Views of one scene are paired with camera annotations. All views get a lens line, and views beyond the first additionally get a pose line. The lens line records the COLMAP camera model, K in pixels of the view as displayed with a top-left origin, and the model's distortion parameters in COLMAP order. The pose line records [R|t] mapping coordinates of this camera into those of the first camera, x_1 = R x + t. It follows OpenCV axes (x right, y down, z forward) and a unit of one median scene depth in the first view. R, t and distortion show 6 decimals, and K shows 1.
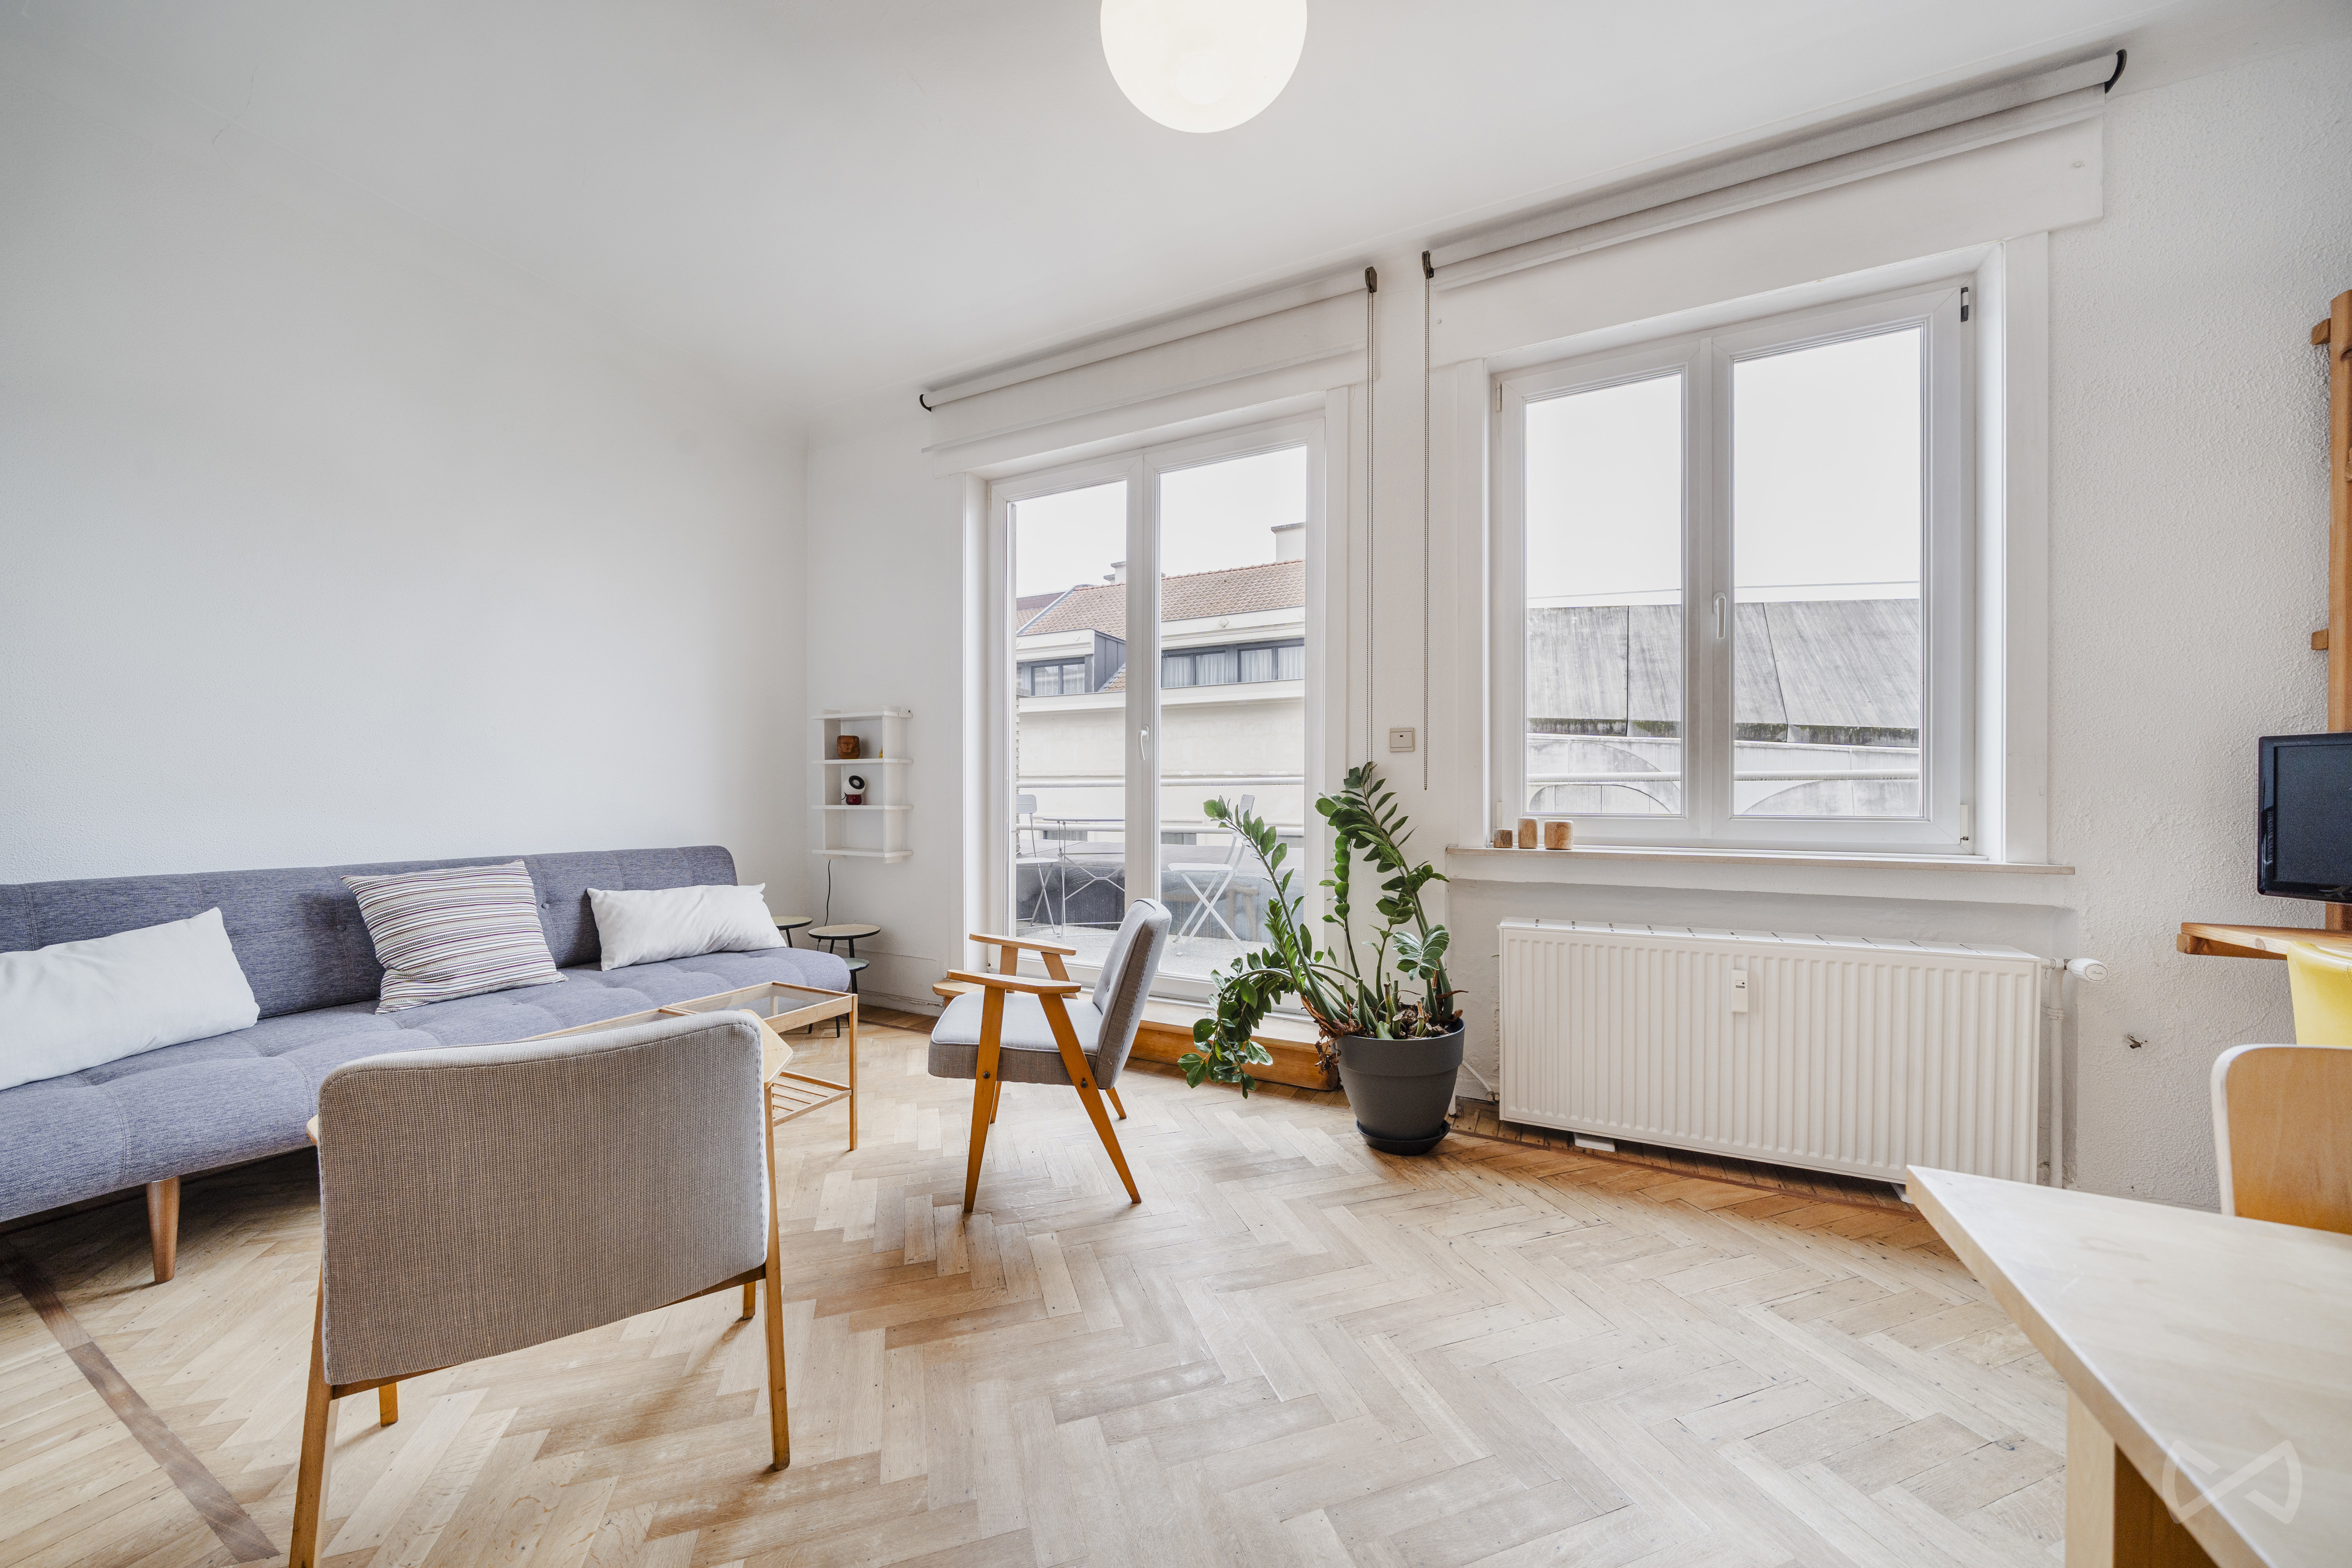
lens RADIAL K [[787.2, 0, 1168.8], [0, 787.2, 793.4], [0, 0, 1]] dist [-0.004383, -0.001325]
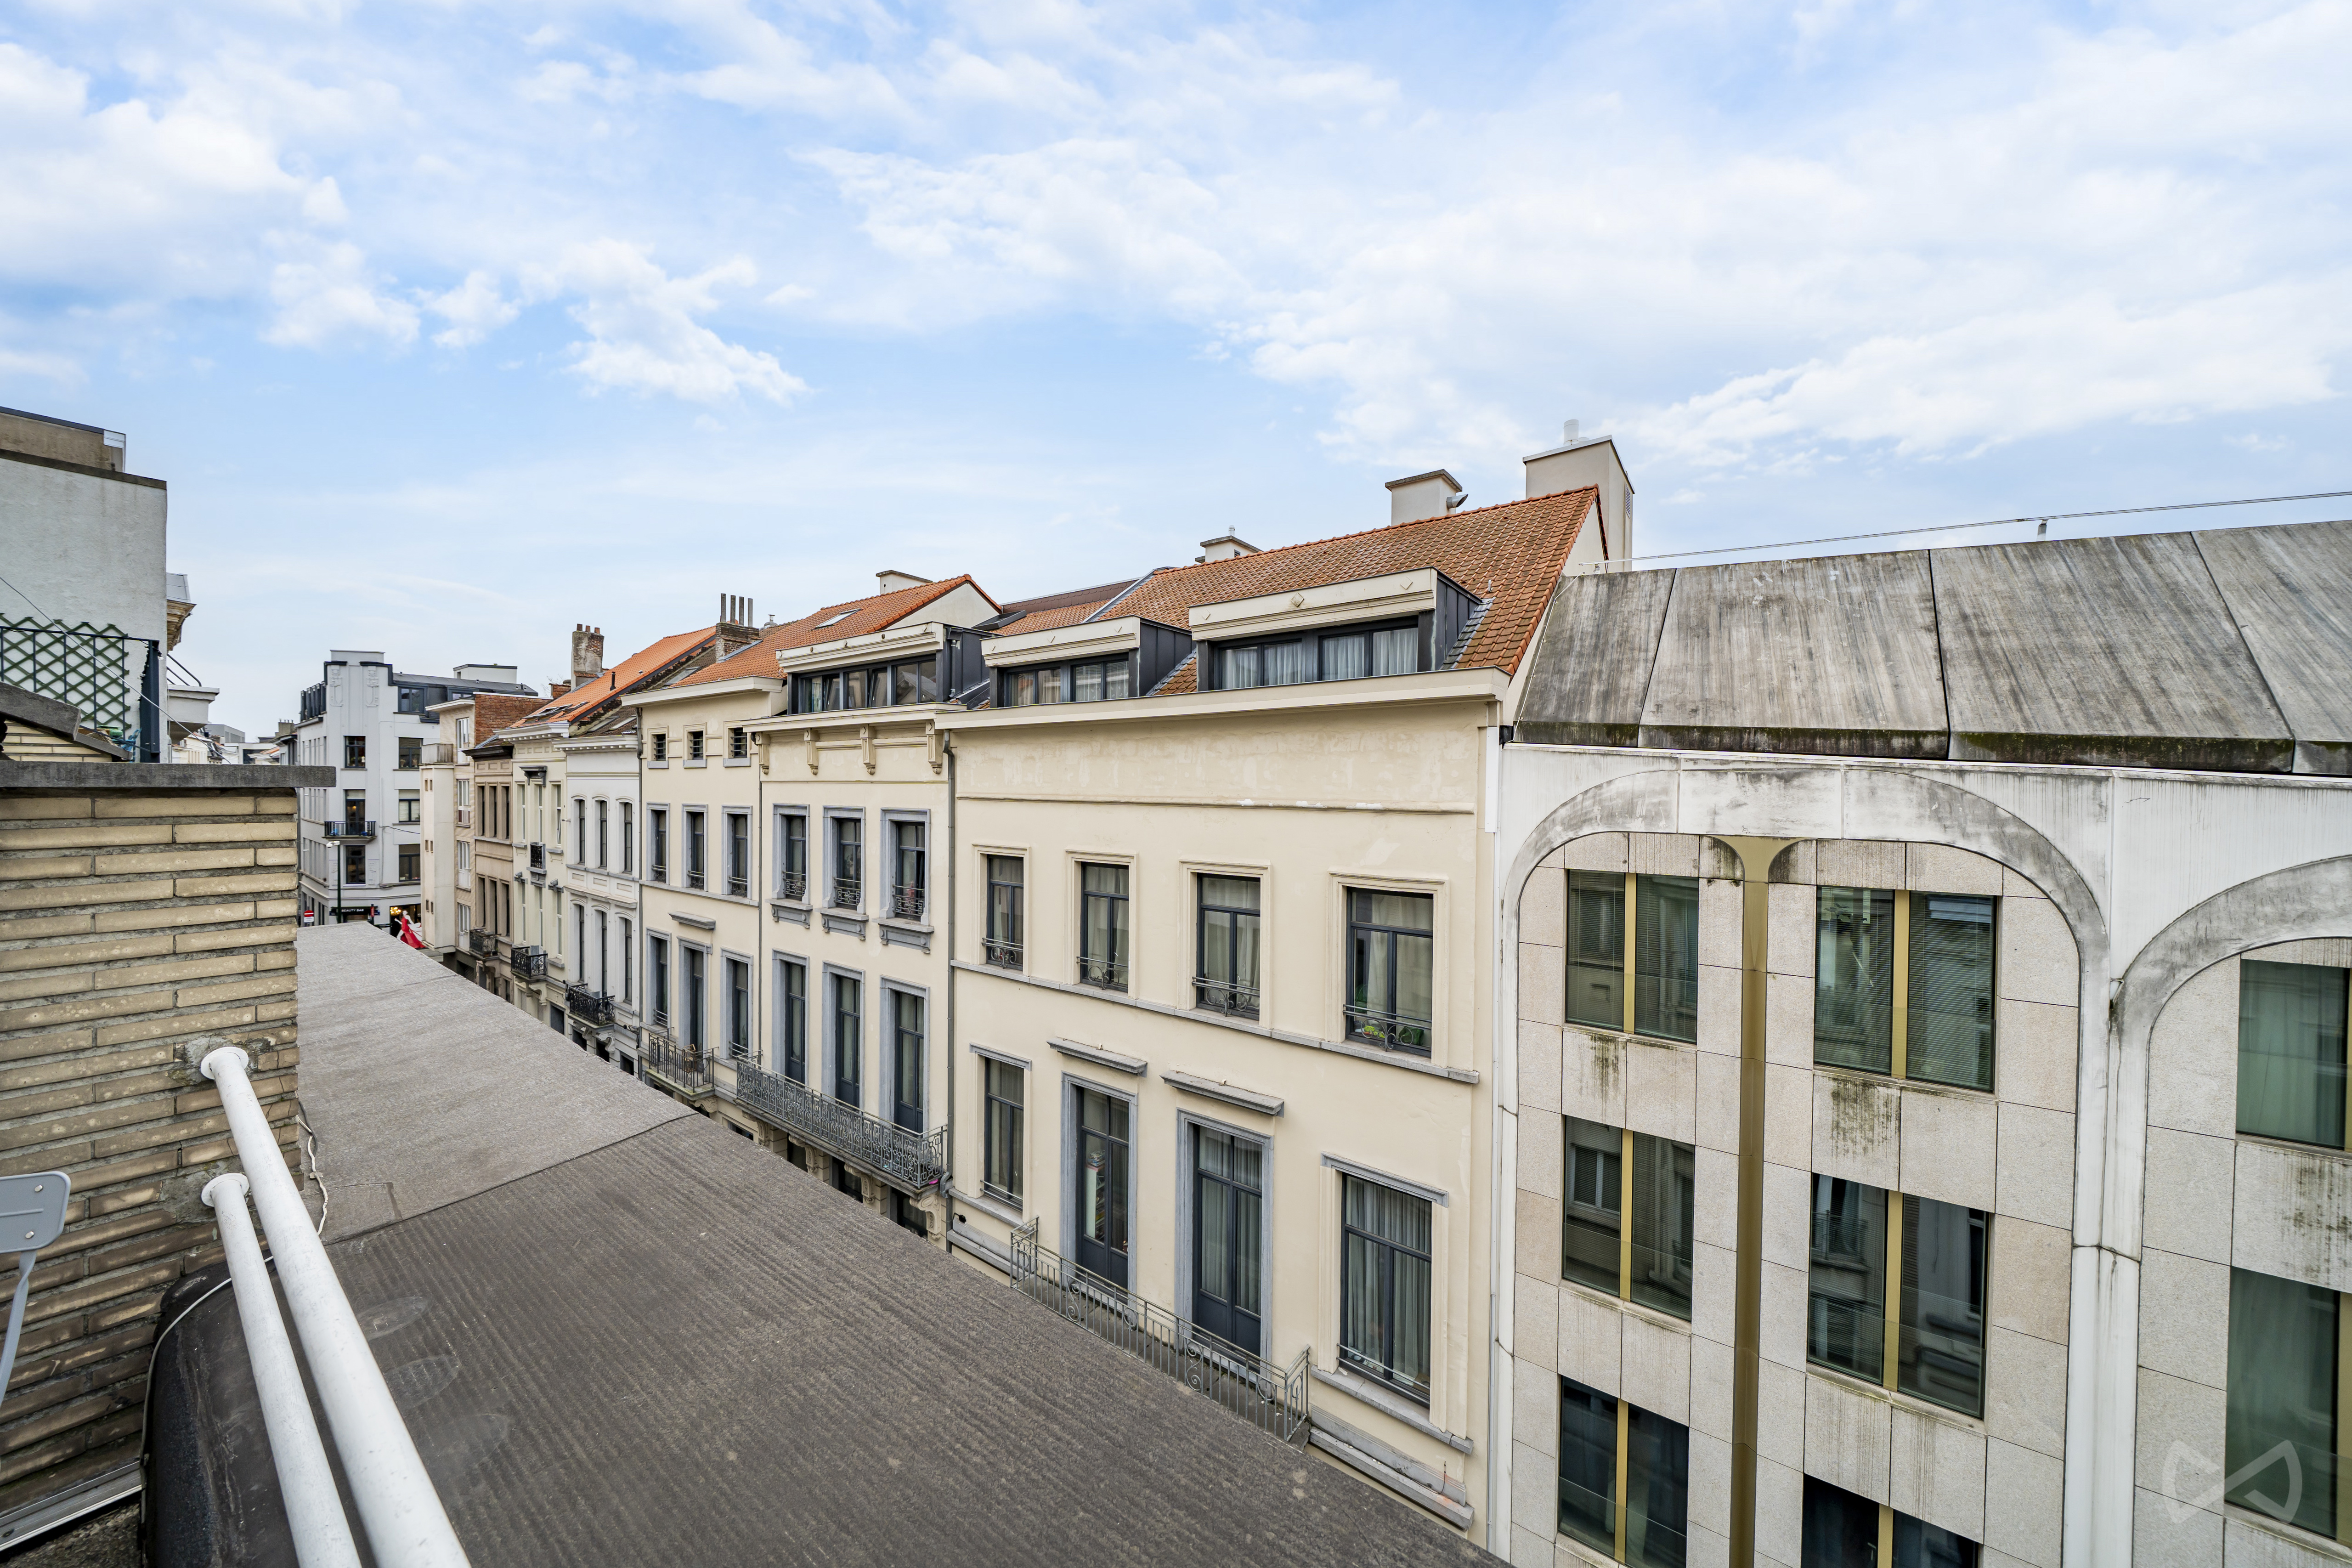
lens RADIAL K [[787.2, 0, 1167.4], [0, 787.2, 801.5], [0, 0, 1]] dist [-0.004383, -0.001325]
pose [[0.984431, 0.004452, -0.175716, 0.102129], [-0.001214, 0.999828, 0.018529, -0.054032], [0.175768, -0.018027, 0.984267, 0.320789]]
